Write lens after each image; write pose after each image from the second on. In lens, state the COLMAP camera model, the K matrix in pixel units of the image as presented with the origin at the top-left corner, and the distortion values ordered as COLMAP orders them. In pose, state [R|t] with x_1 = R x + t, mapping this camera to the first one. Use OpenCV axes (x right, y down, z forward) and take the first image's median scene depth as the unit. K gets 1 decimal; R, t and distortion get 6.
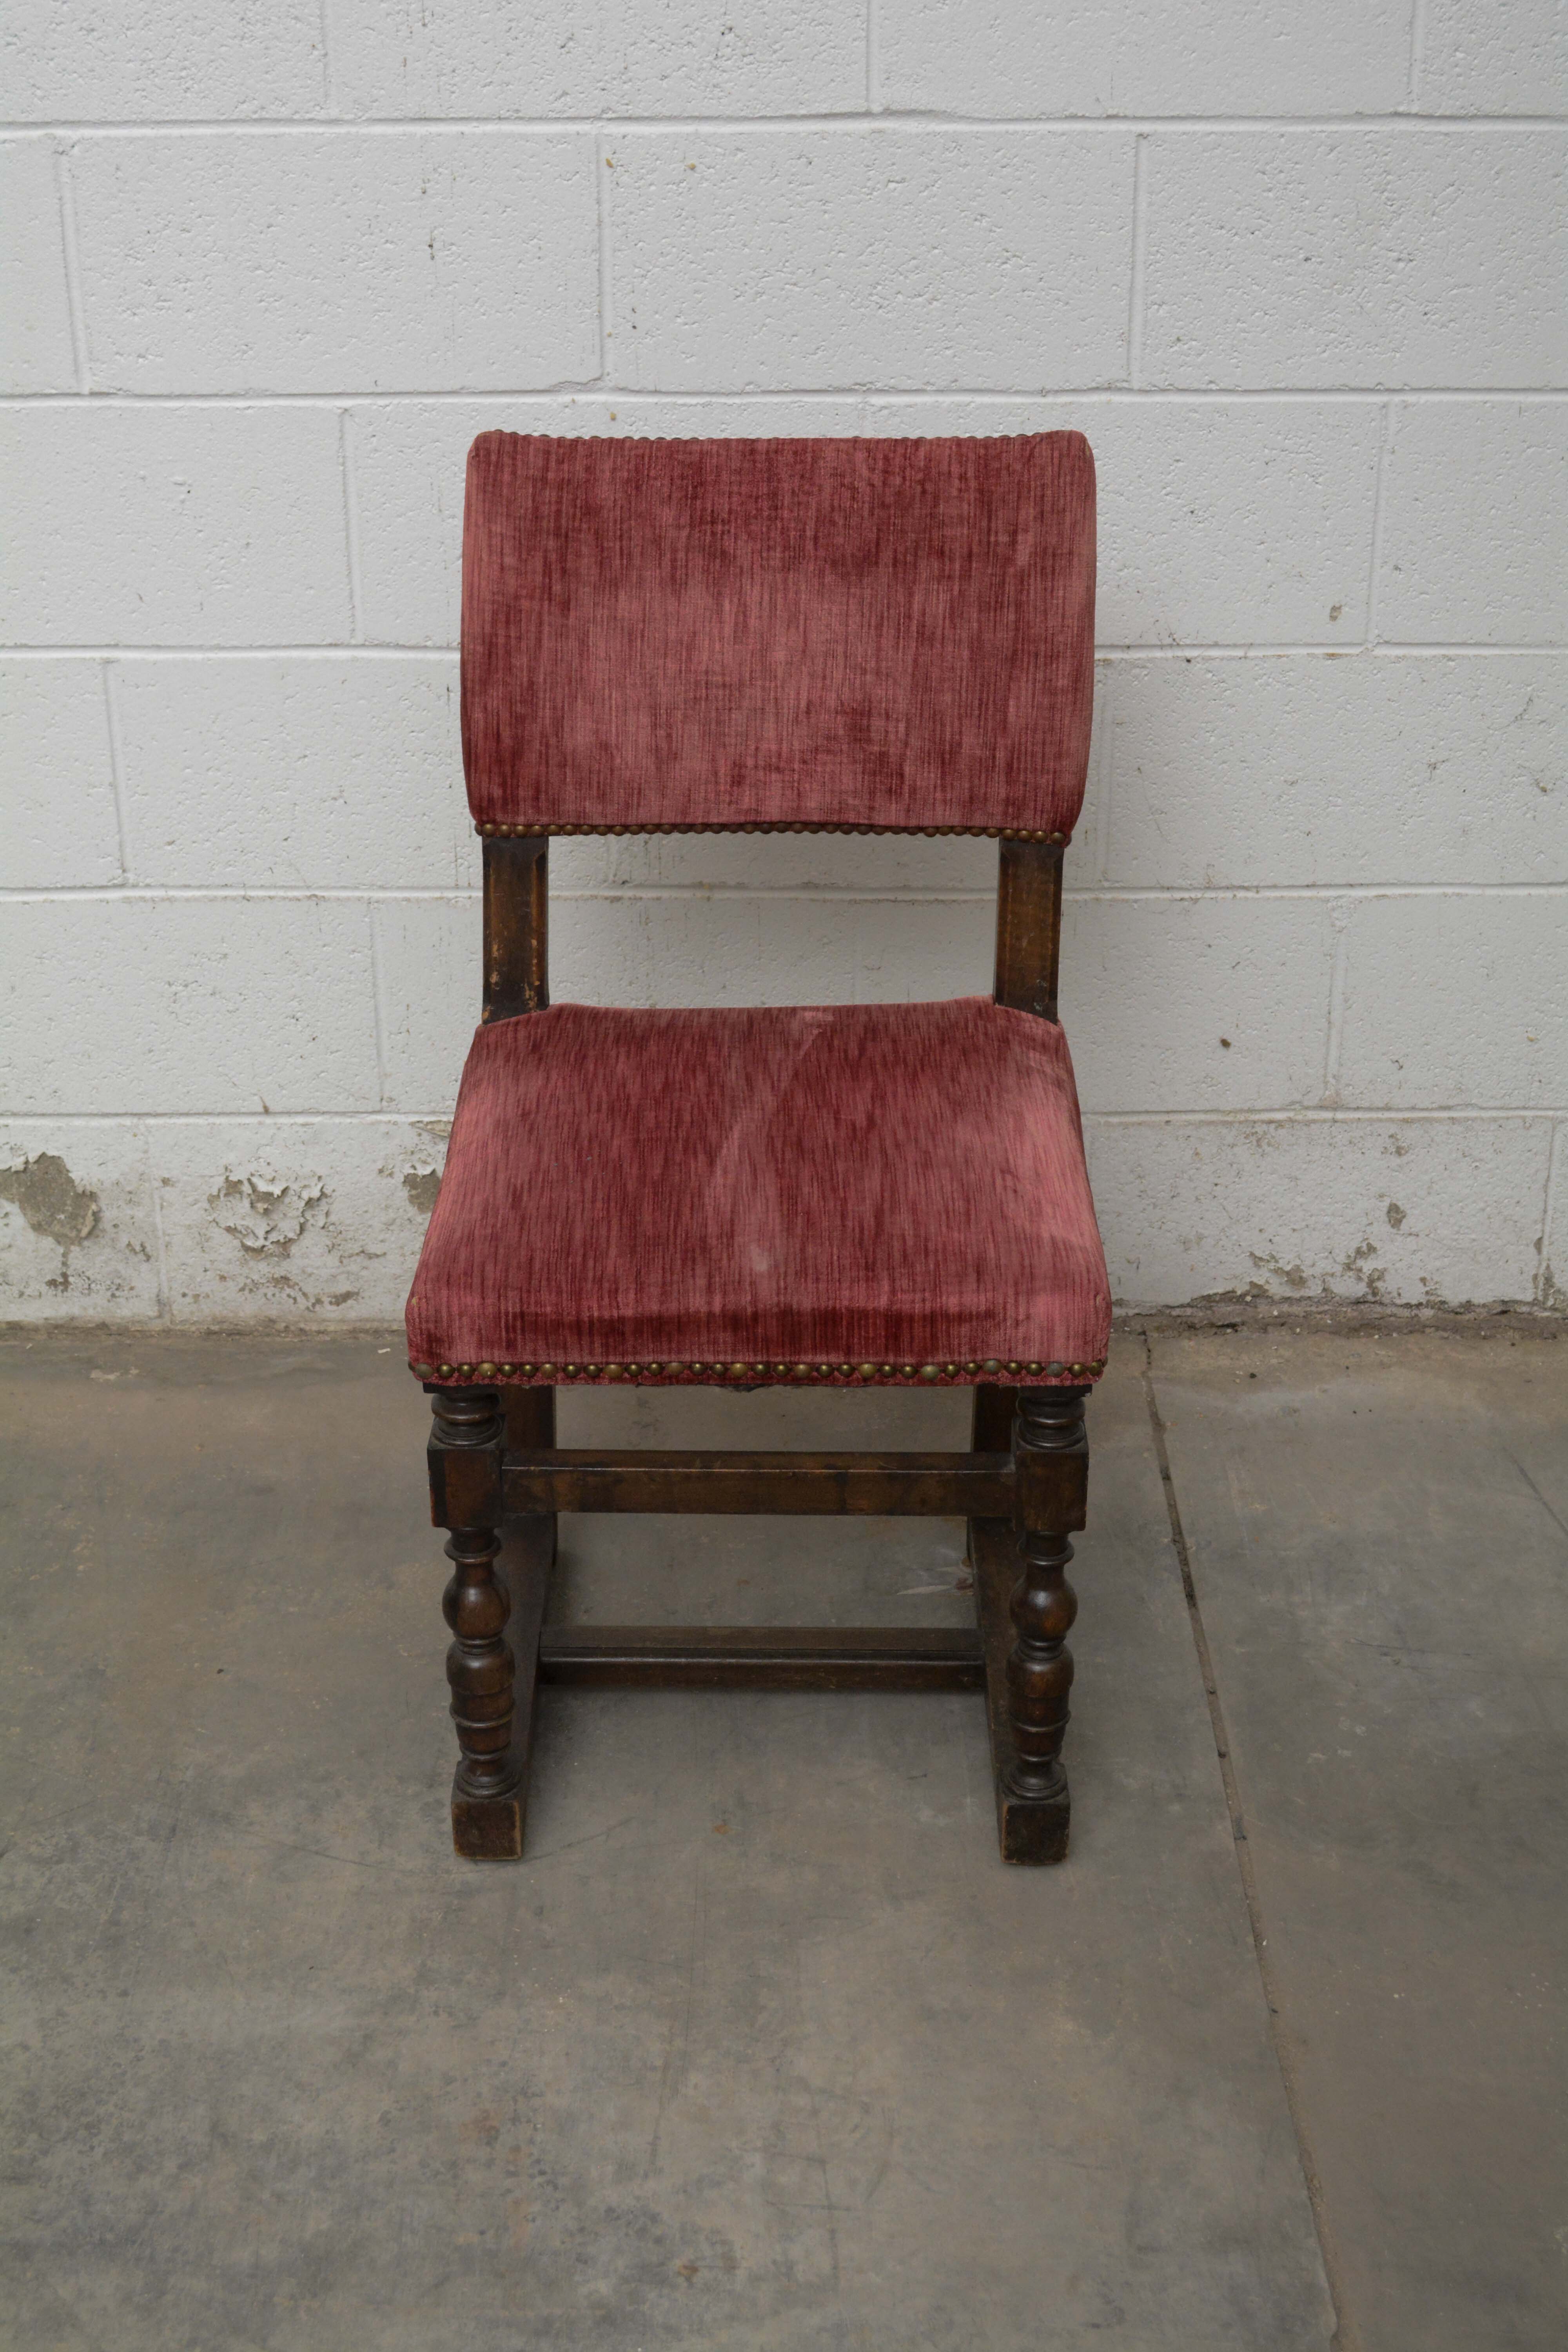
lens RADIAL K [[3105.3, 0, 757.5], [0, 3105.3, 1171.4], [0, 0, 1]] dist [-0.024873, 0.000000]
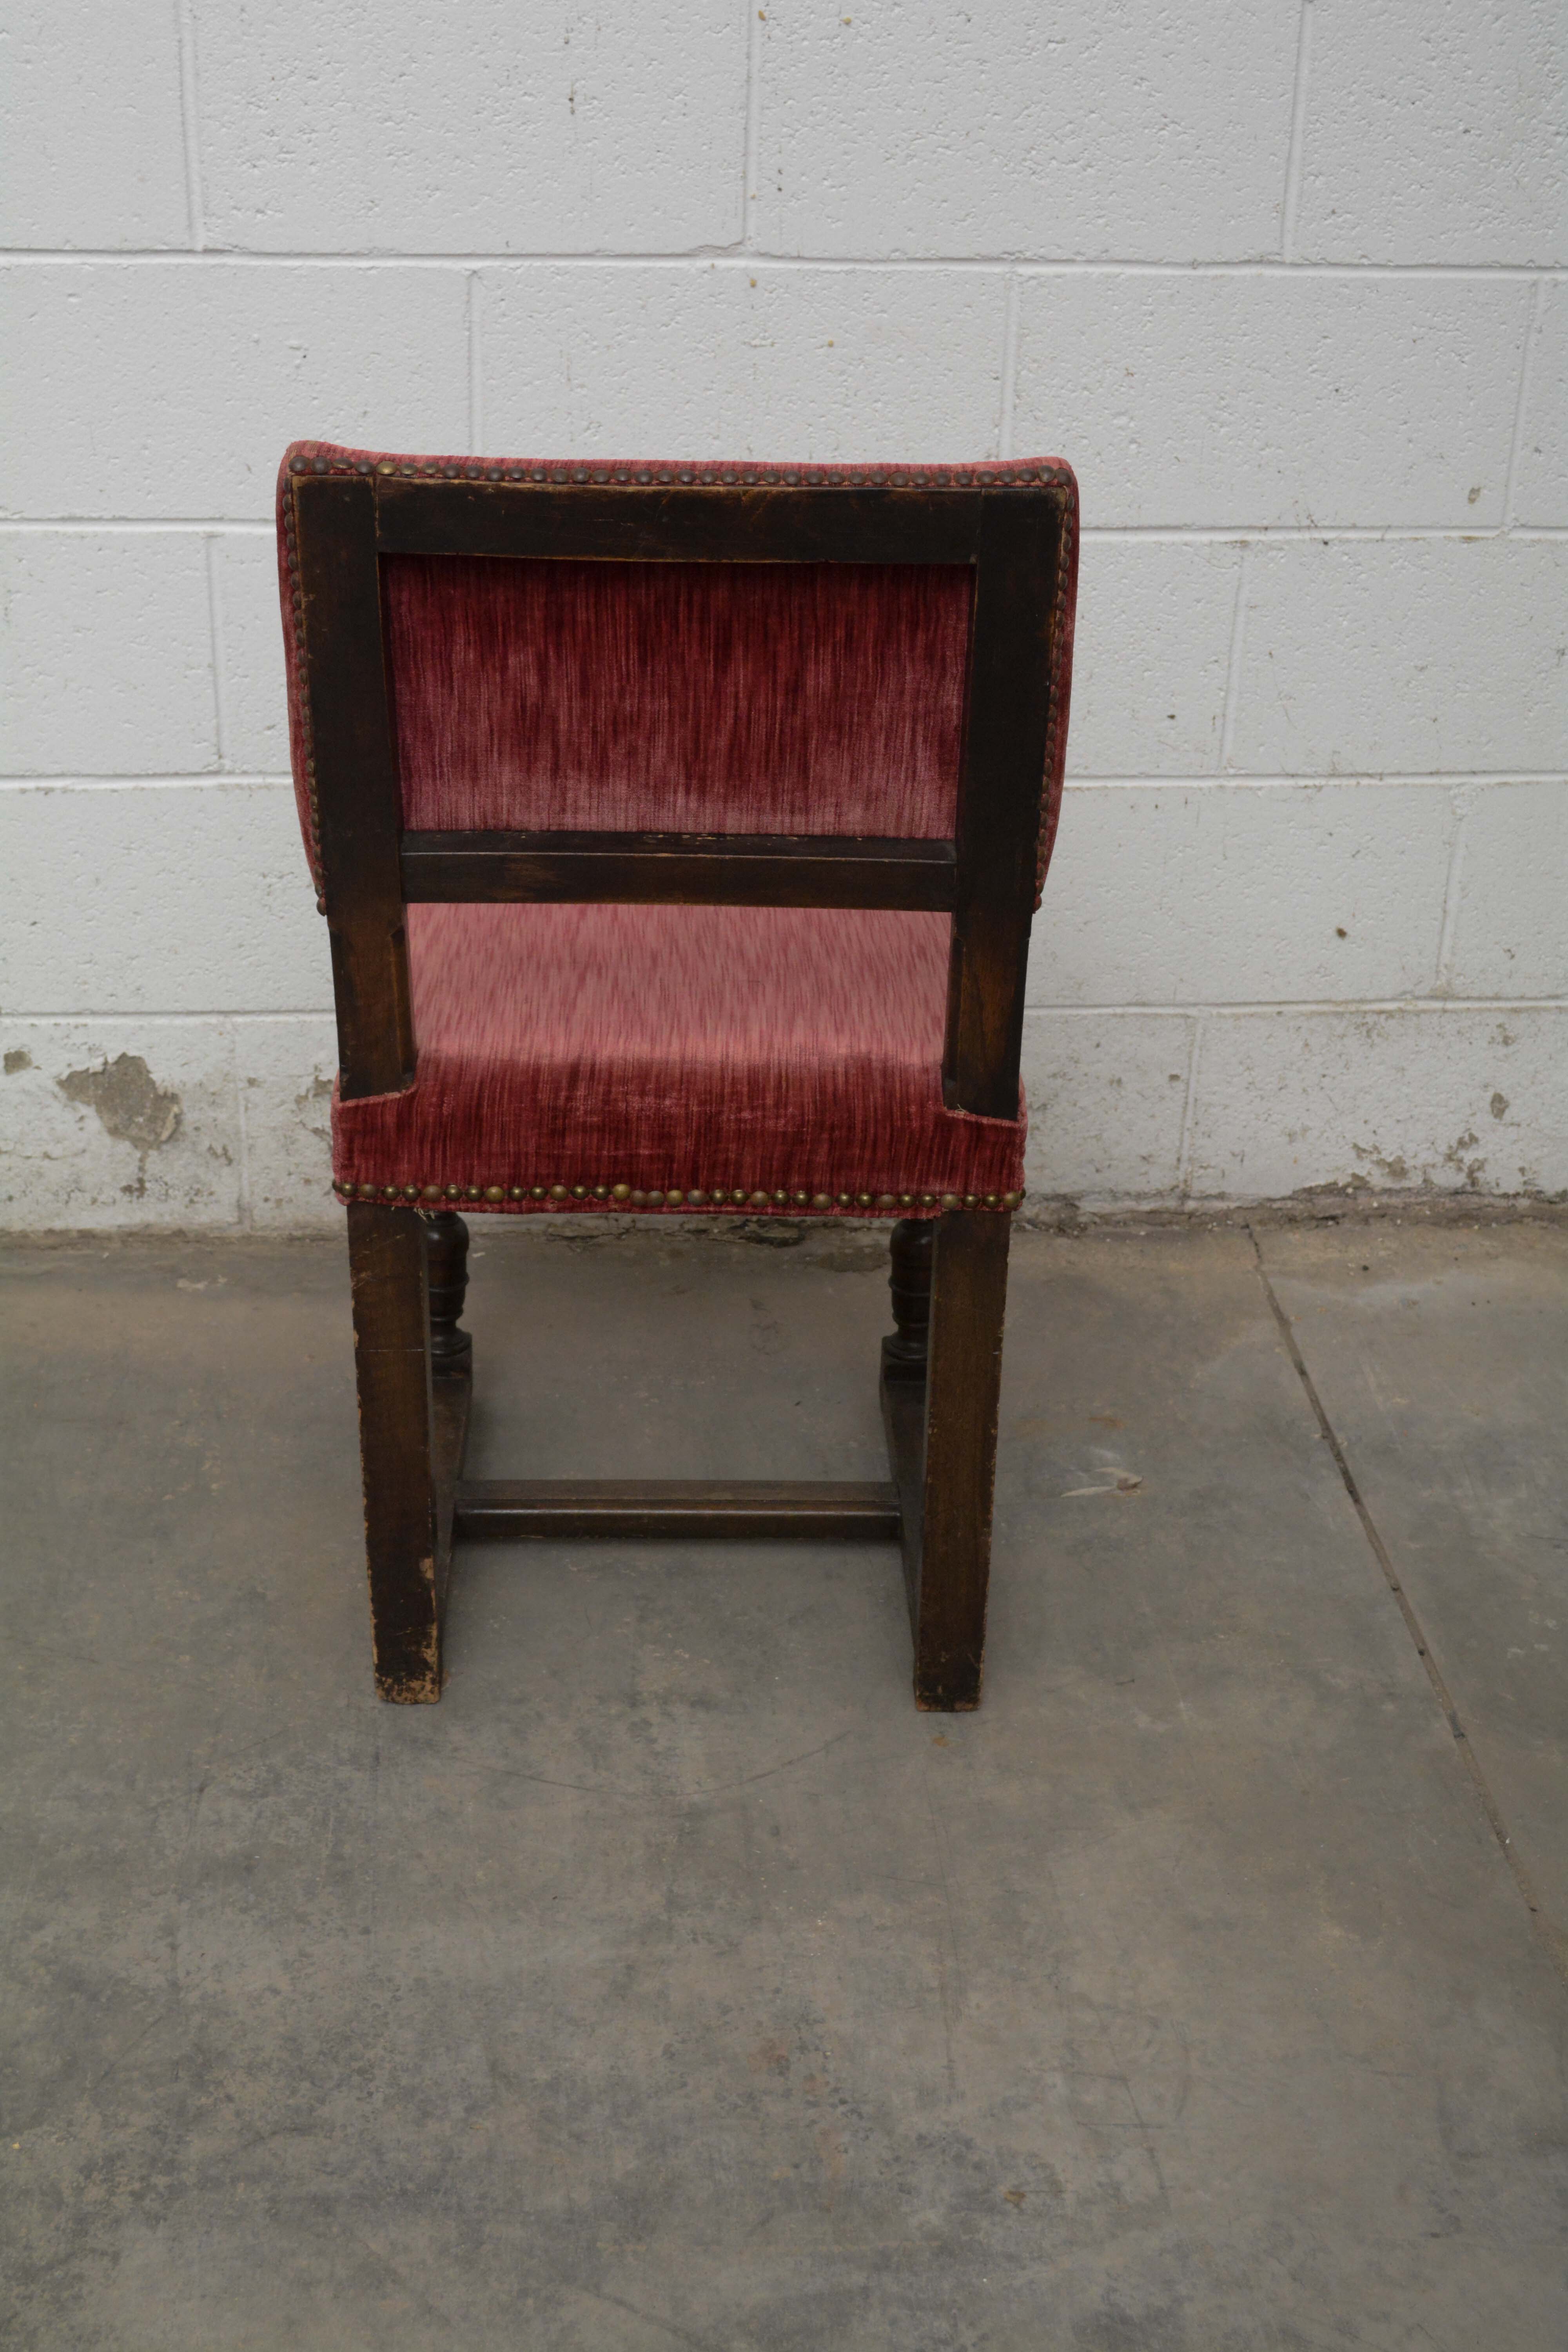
lens RADIAL K [[3105.3, 0, 747.1], [0, 3105.3, 1172.9], [0, 0, 1]] dist [-0.024873, 0.000000]
pose [[0.996032, -0.011242, 0.088288, -0.138853], [0.007999, 0.999283, 0.036997, -0.003305], [-0.088641, -0.036144, 0.995408, 0.034114]]
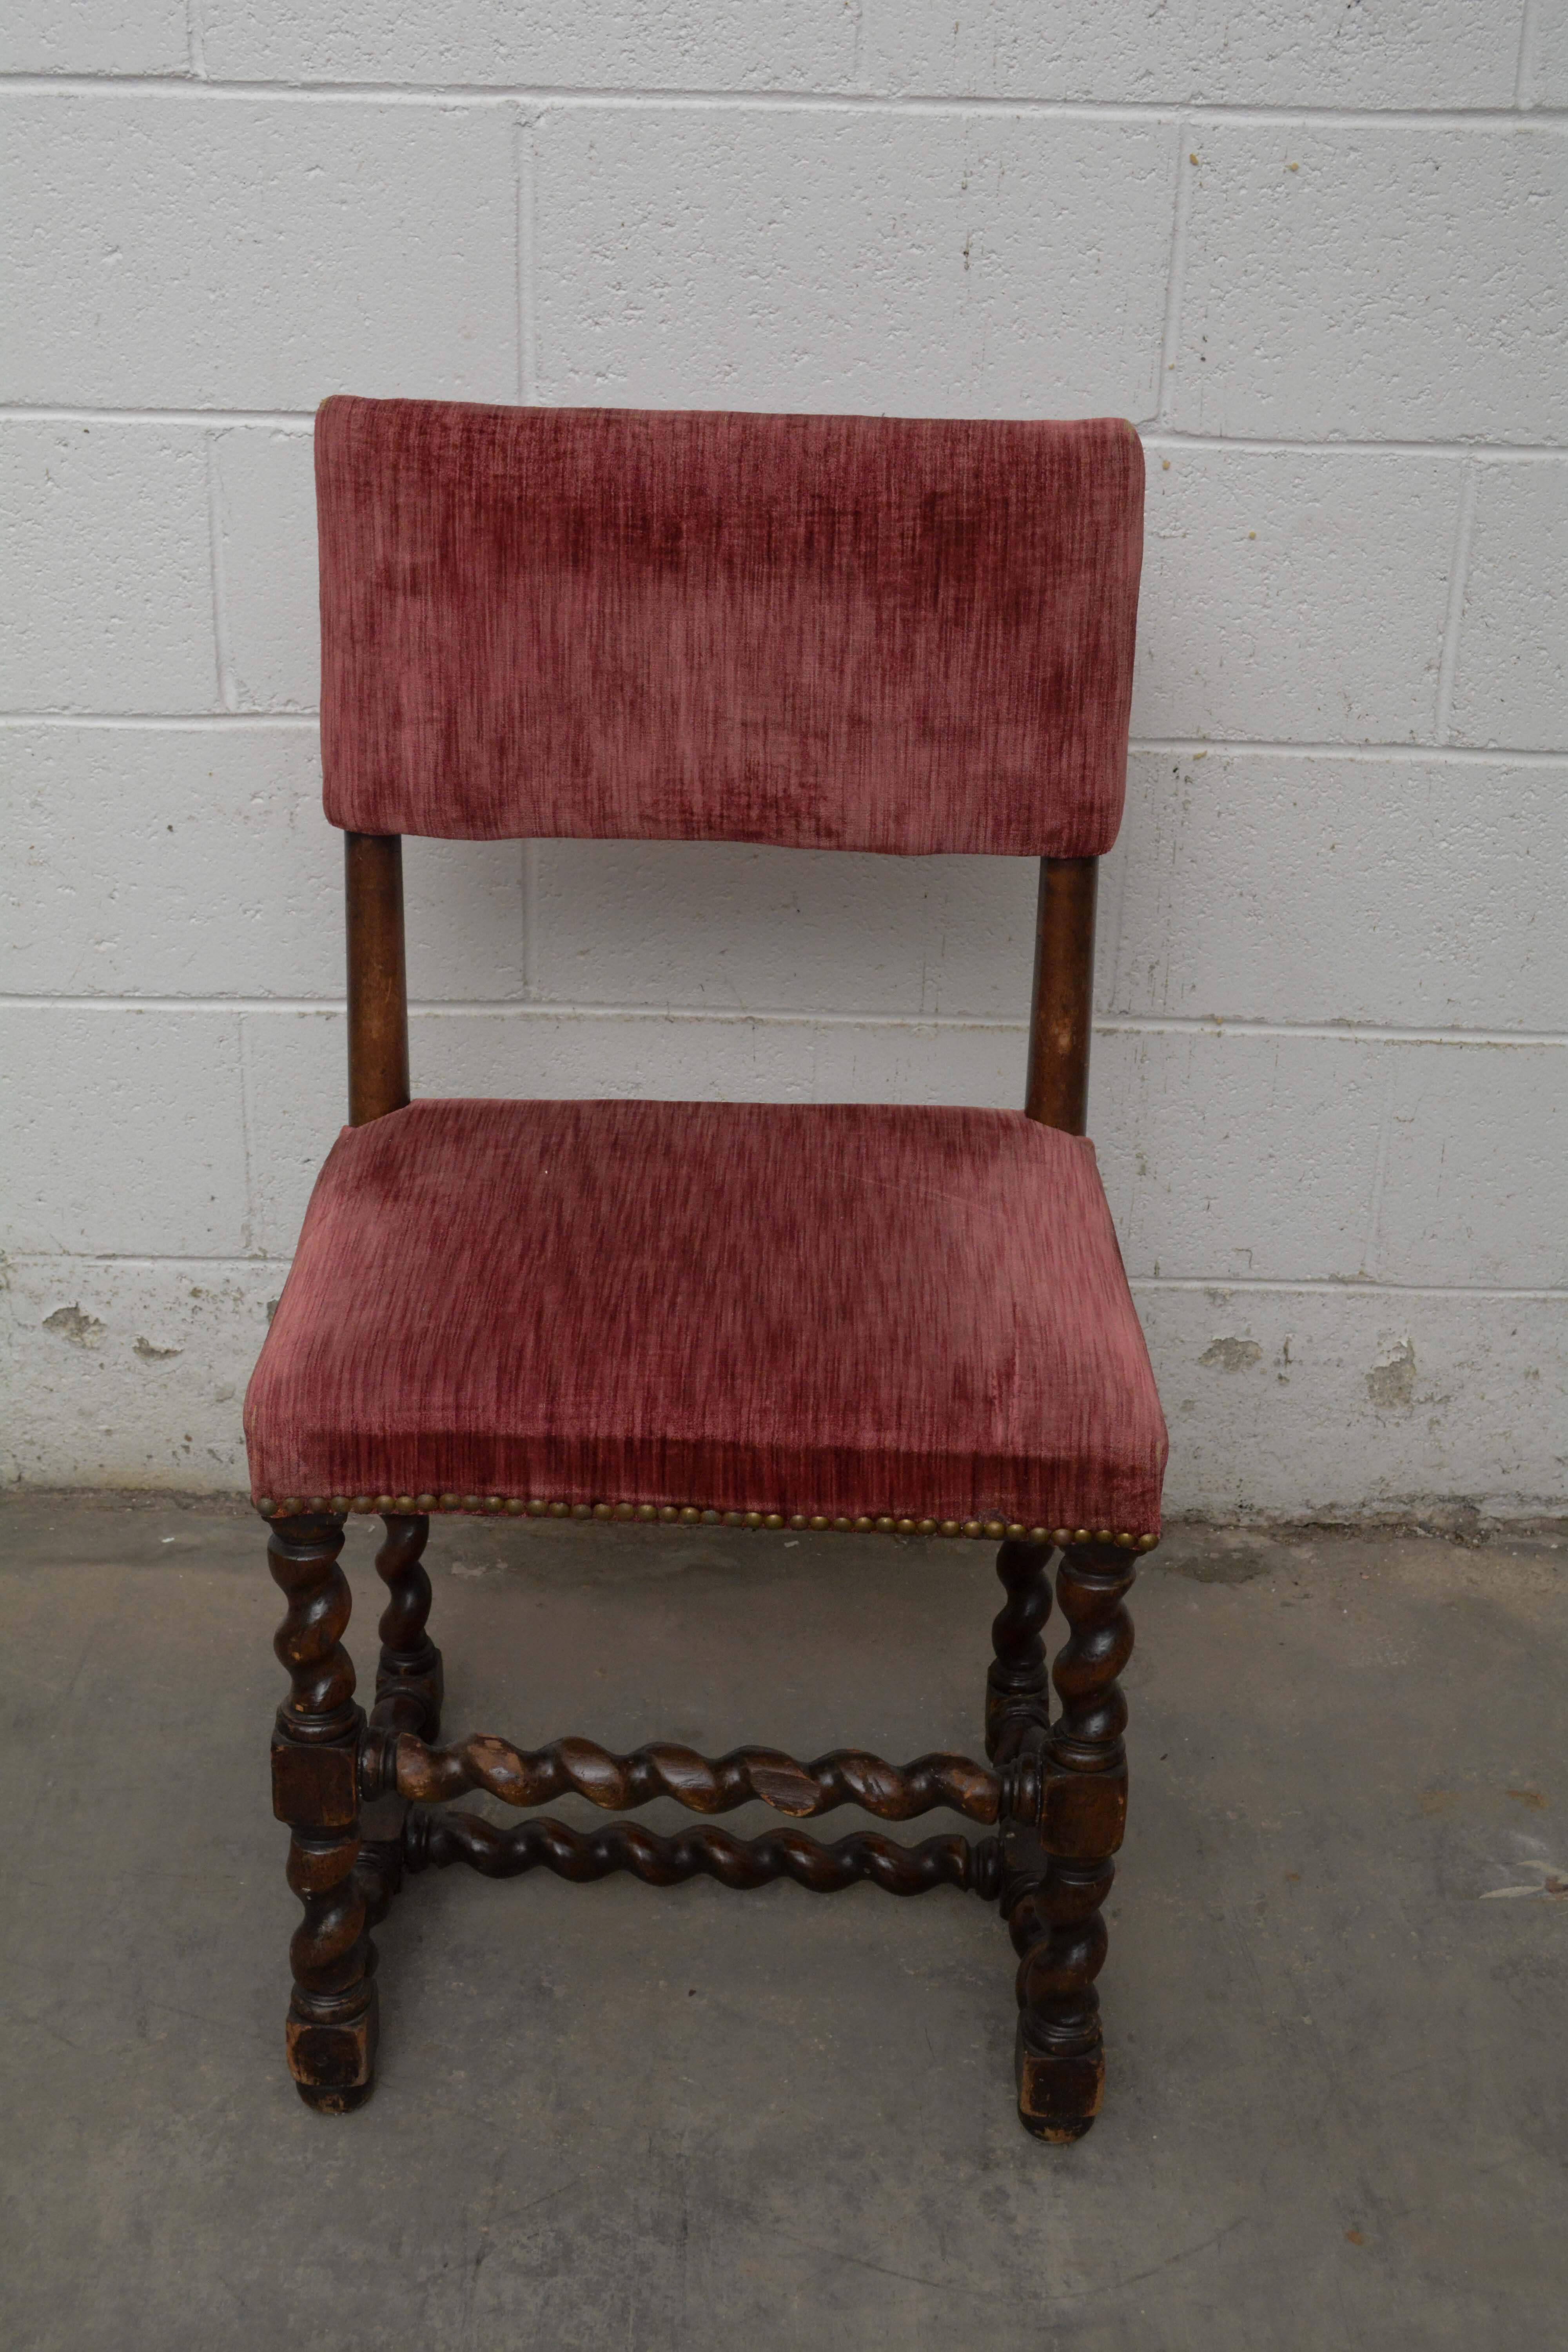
lens RADIAL K [[3105.3, 0, 740.3], [0, 3105.3, 1164.6], [0, 0, 1]] dist [-0.024873, 0.000000]
pose [[0.999531, 0.025498, 0.016959, -0.172243], [-0.025930, 0.999332, 0.025753, -0.076890], [-0.016291, -0.026180, 0.999524, 0.174211]]
